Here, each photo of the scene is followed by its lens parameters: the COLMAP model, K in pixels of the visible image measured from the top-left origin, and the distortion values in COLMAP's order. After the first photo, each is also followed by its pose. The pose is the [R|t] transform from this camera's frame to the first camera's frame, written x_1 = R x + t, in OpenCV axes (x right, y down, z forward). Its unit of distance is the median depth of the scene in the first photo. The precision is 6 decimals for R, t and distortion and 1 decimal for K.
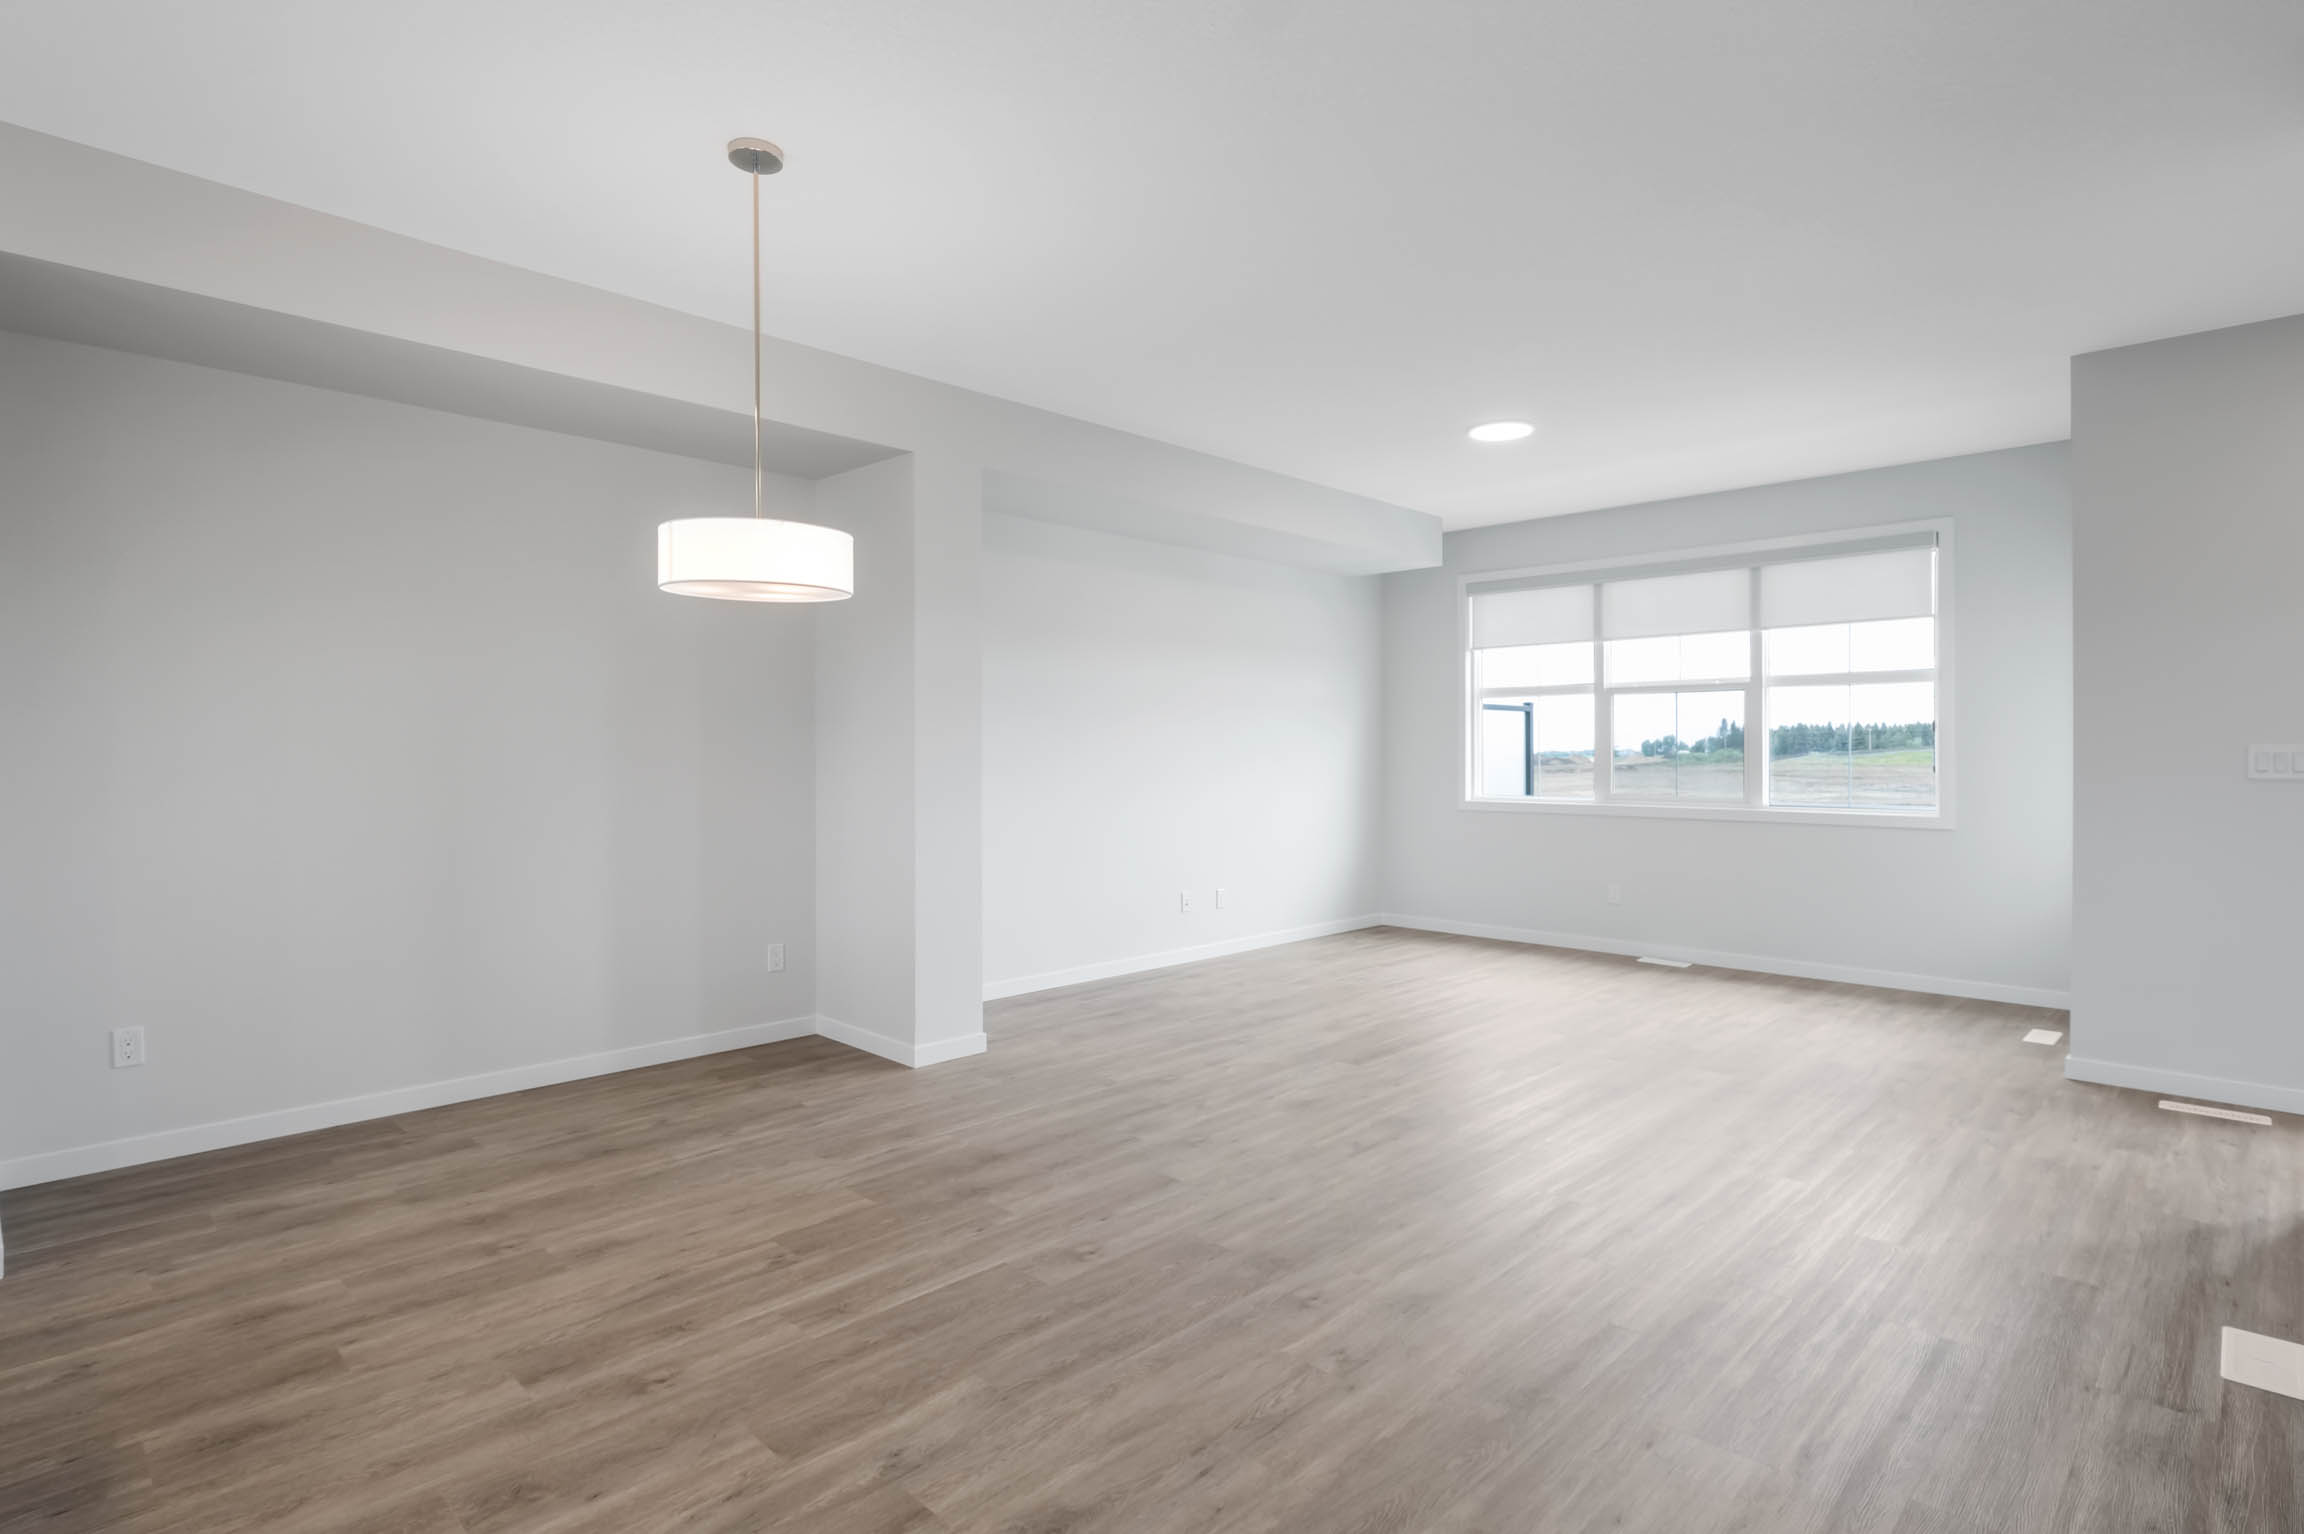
lens RADIAL K [[1156.0, 0, 1146.5], [0, 1156.0, 754.4], [0, 0, 1]] dist [0.003503, 0.000294]
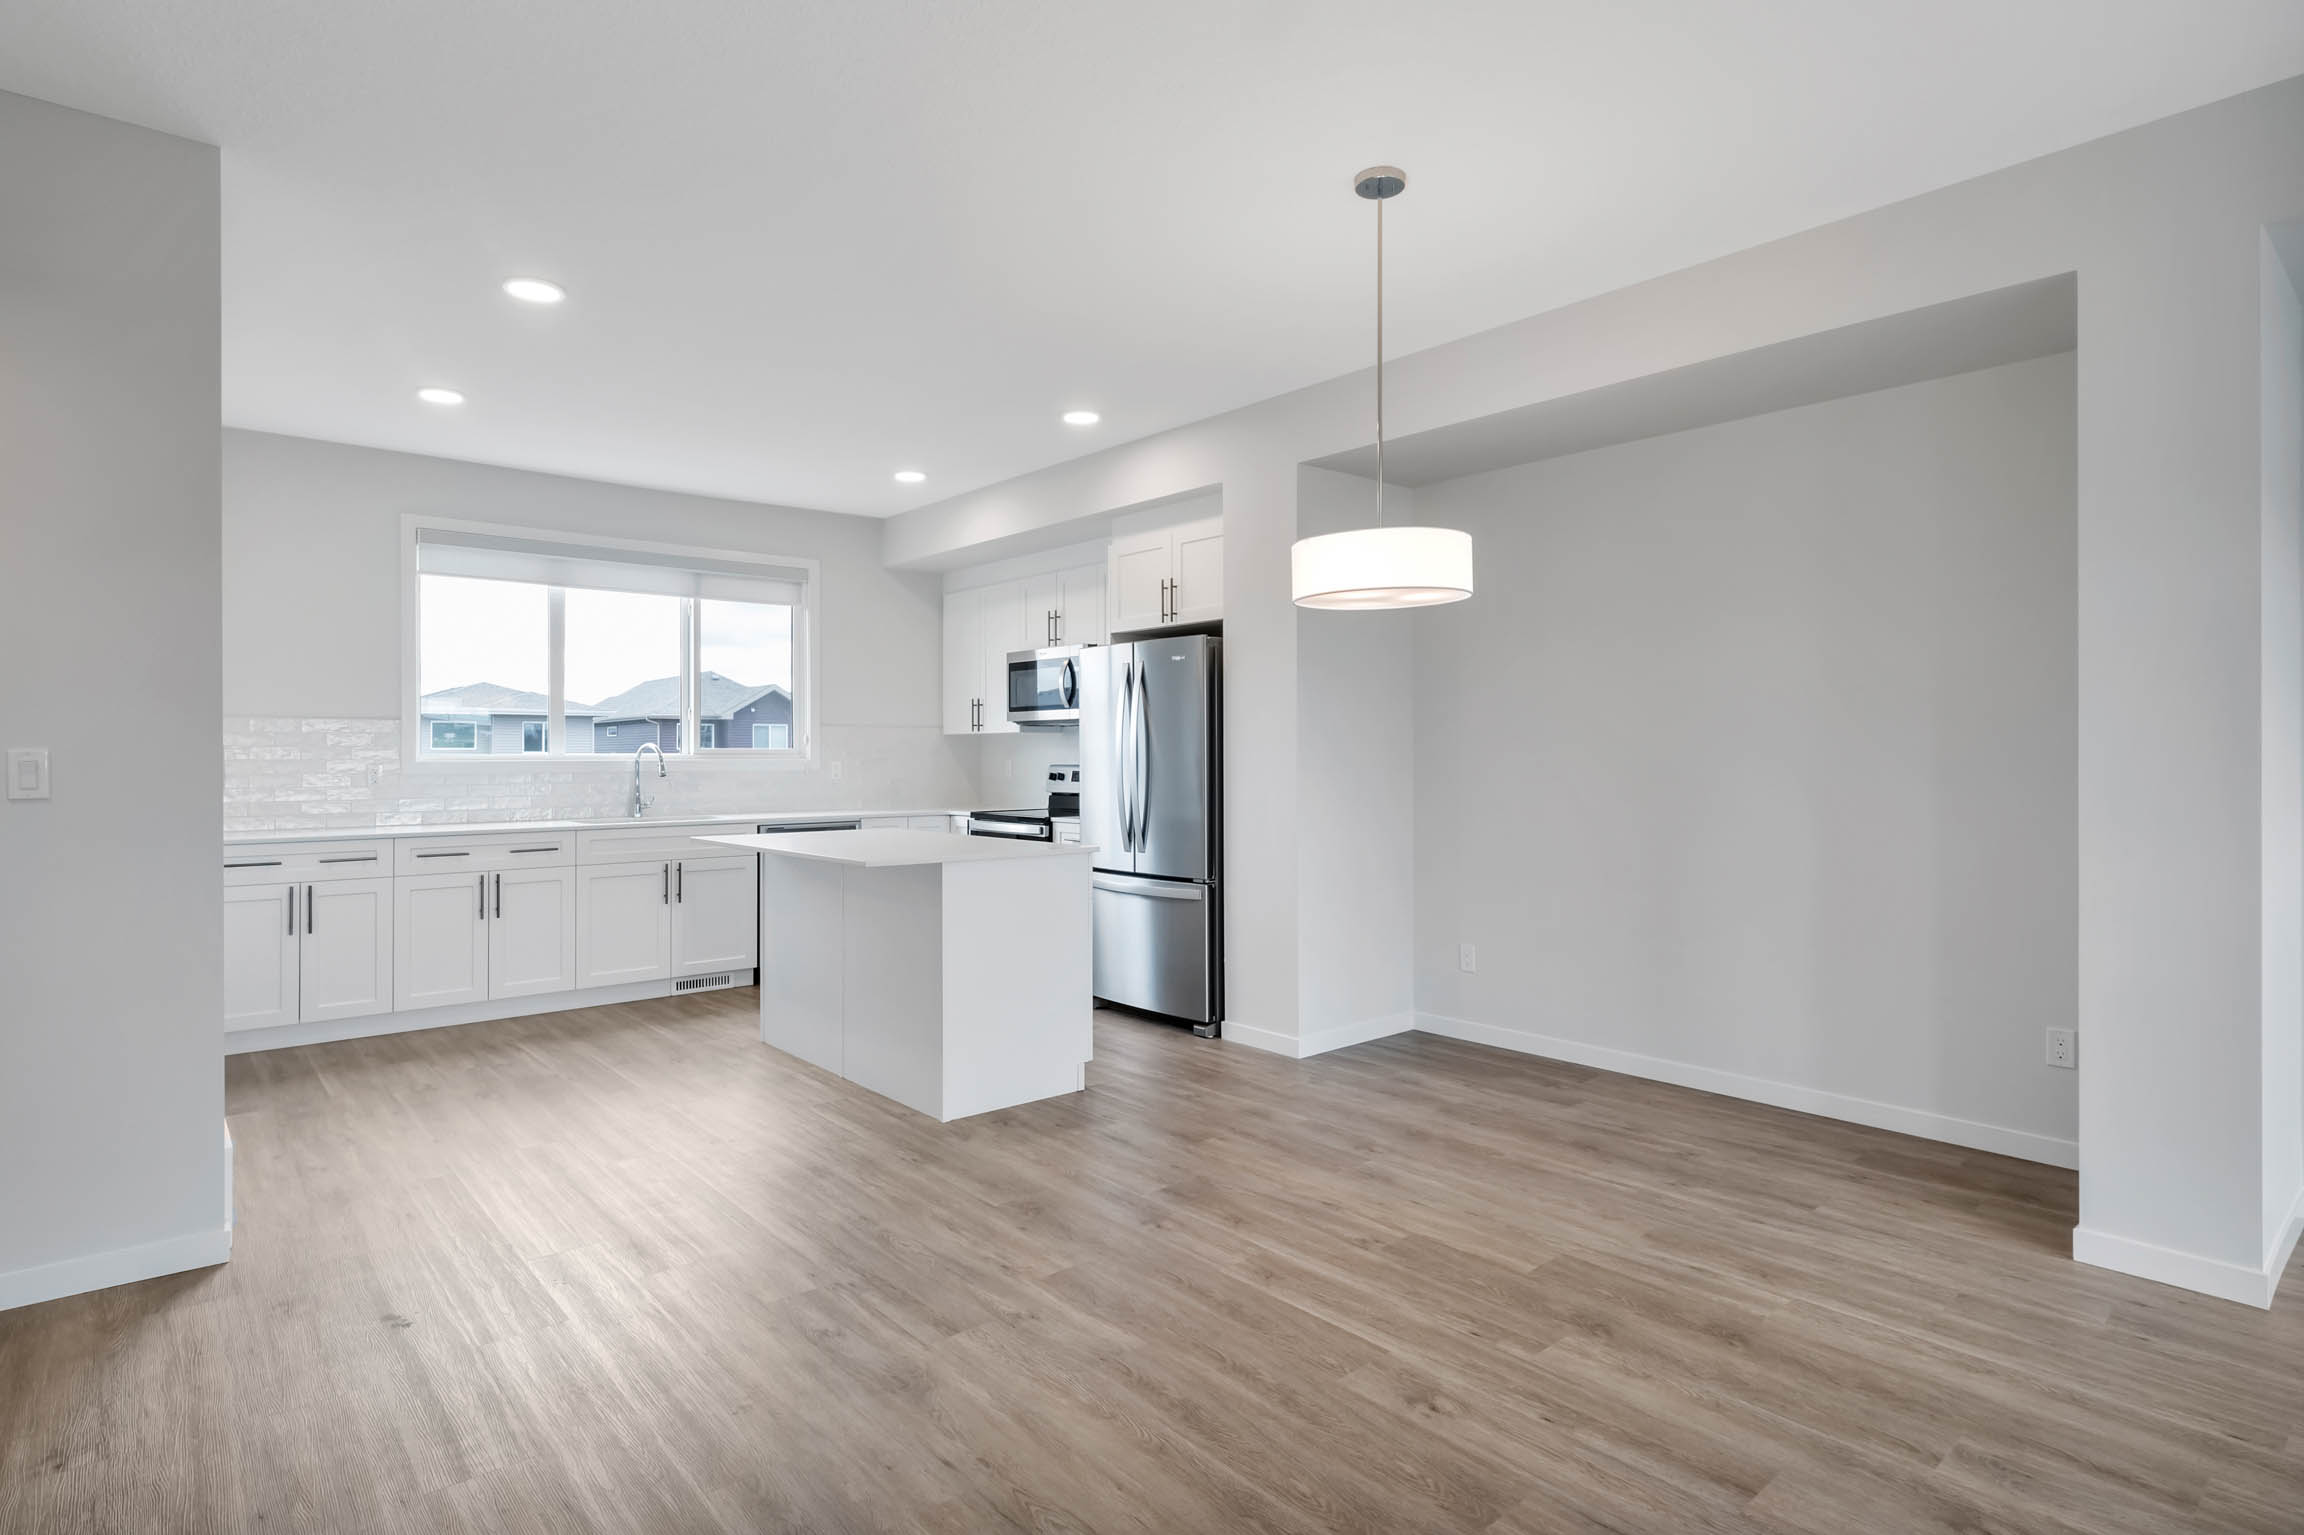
lens RADIAL K [[1186.6, 0, 1151.0], [0, 1186.6, 744.1], [0, 0, 1]] dist [-0.001457, -0.000556]
pose [[-0.076692, -0.006829, -0.997031, 0.691309], [-0.001303, 0.999976, -0.006749, -0.001045], [0.997054, 0.000781, -0.076699, 0.807603]]
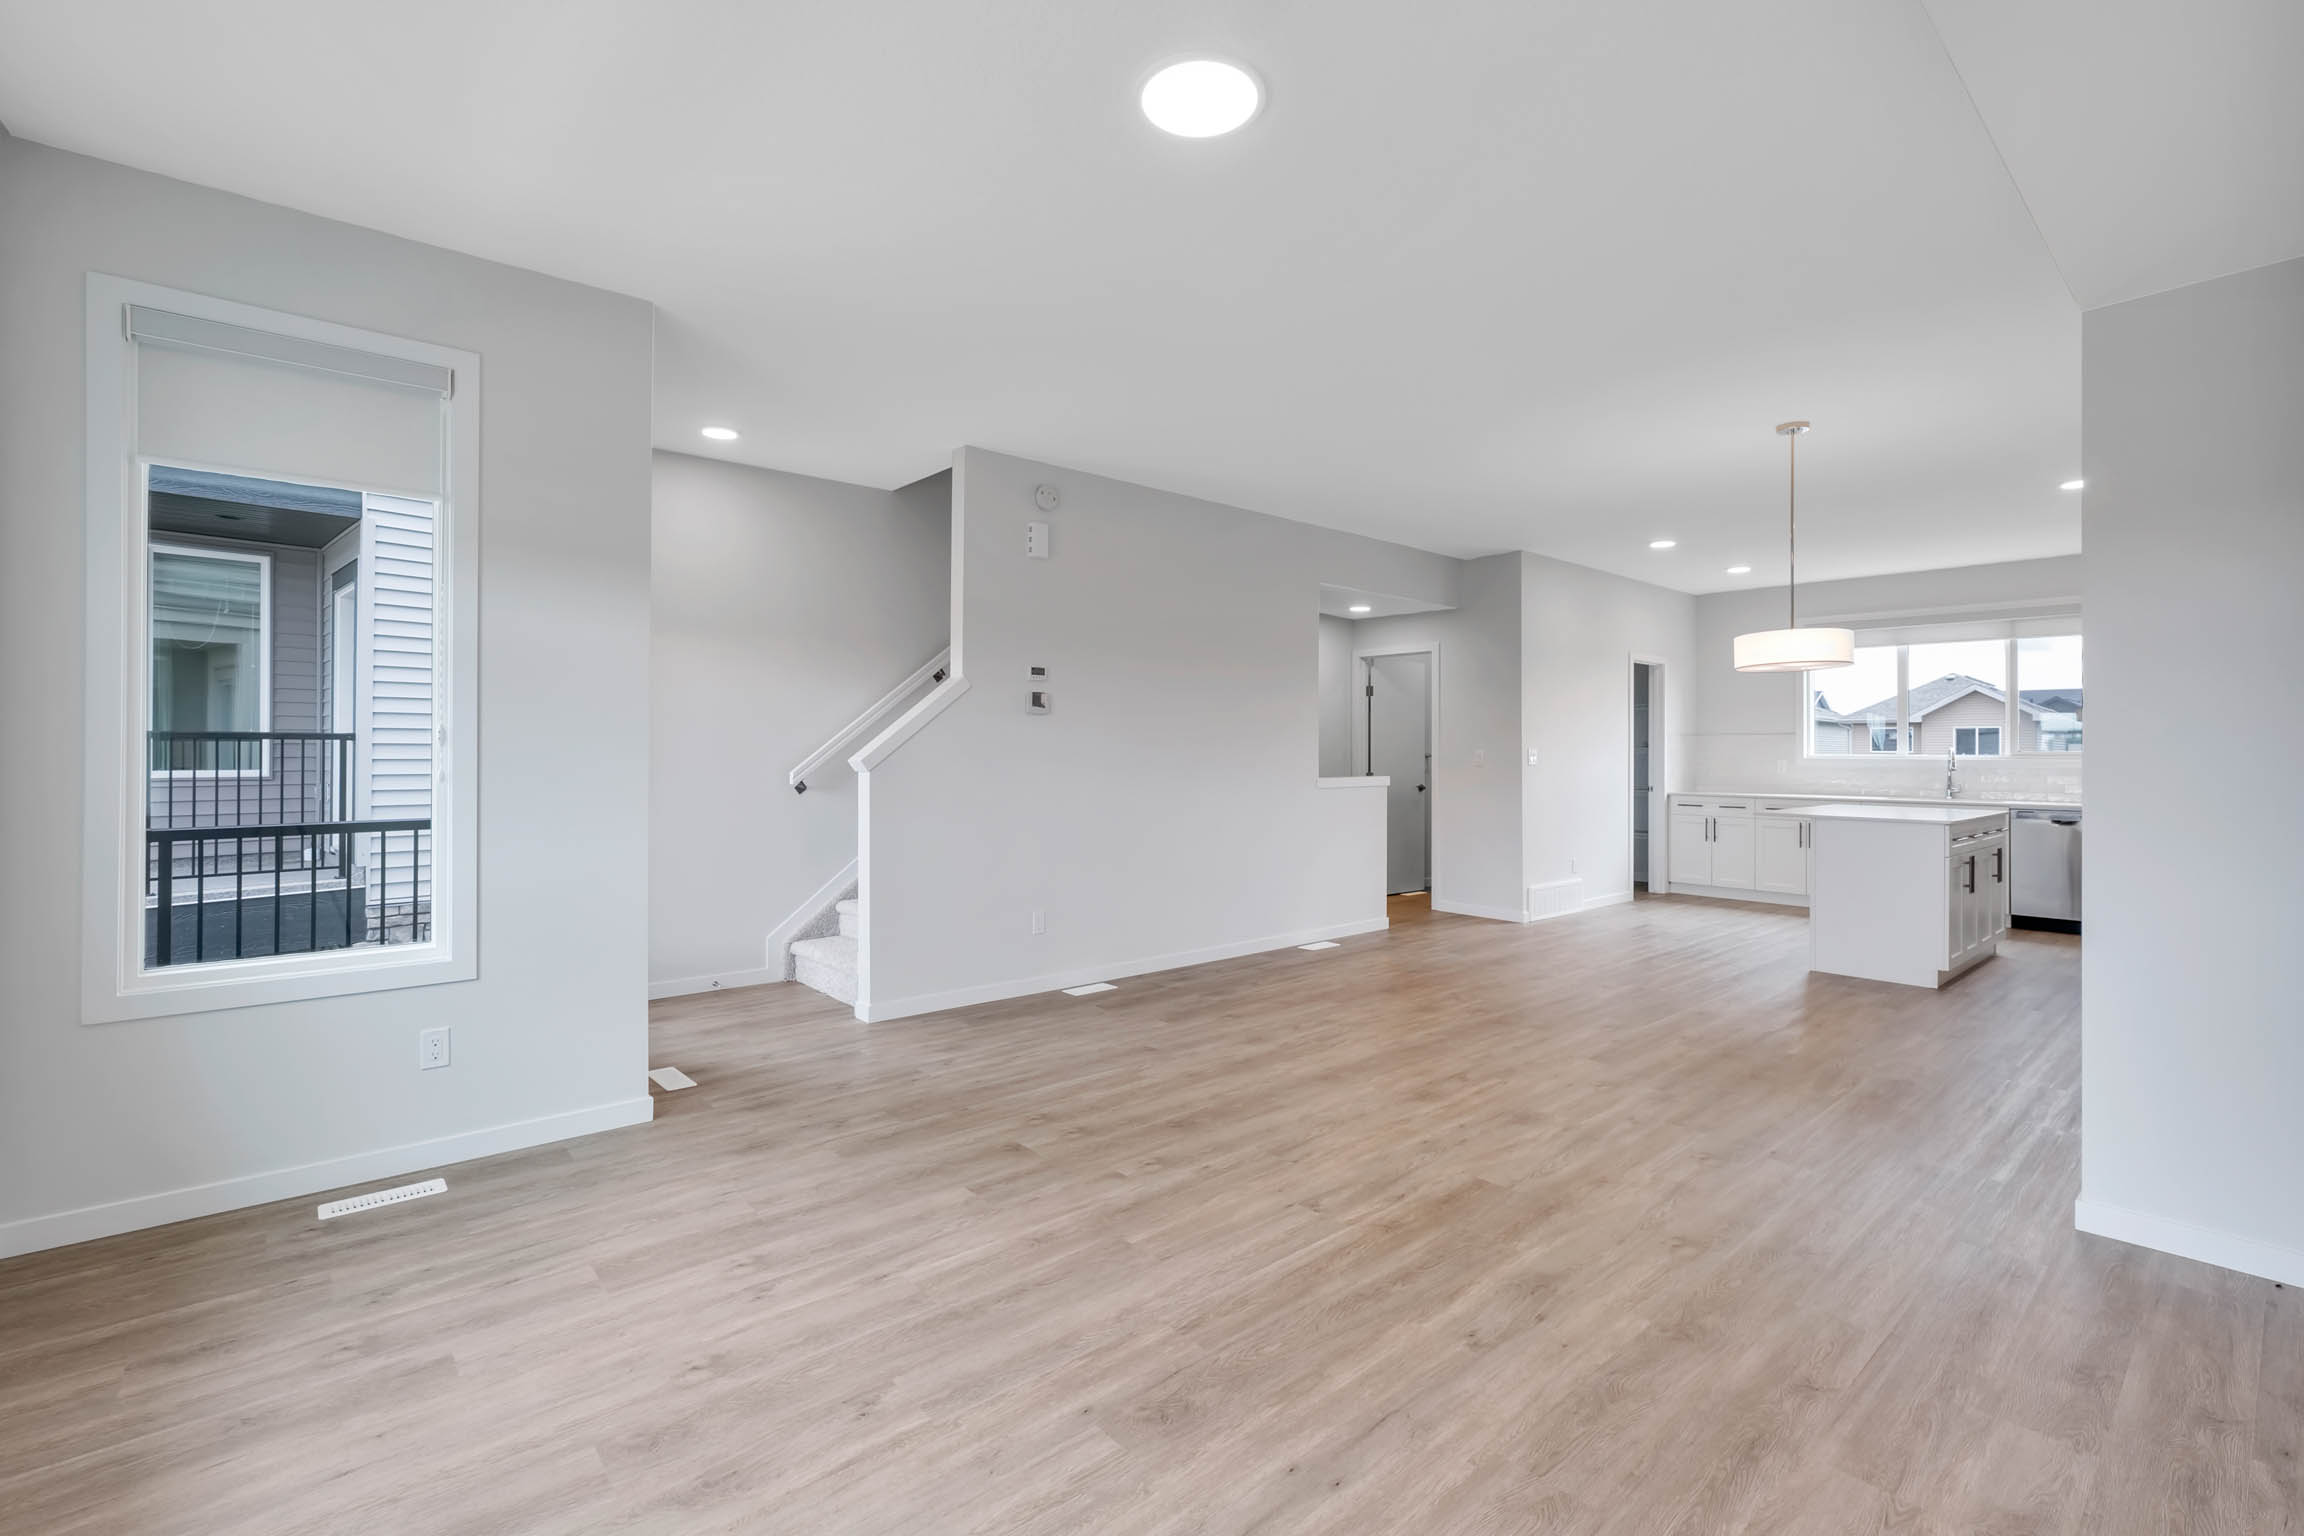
lens RADIAL K [[1013.0, 0, 1151.1], [0, 1013.0, 759.7], [0, 0, 1]] dist [-0.001031, -0.003846]
pose [[-0.997192, -0.003021, 0.074829, 0.506831], [-0.002082, 0.999918, 0.012619, -0.011188], [-0.074861, 0.012428, -0.997117, 2.447908]]
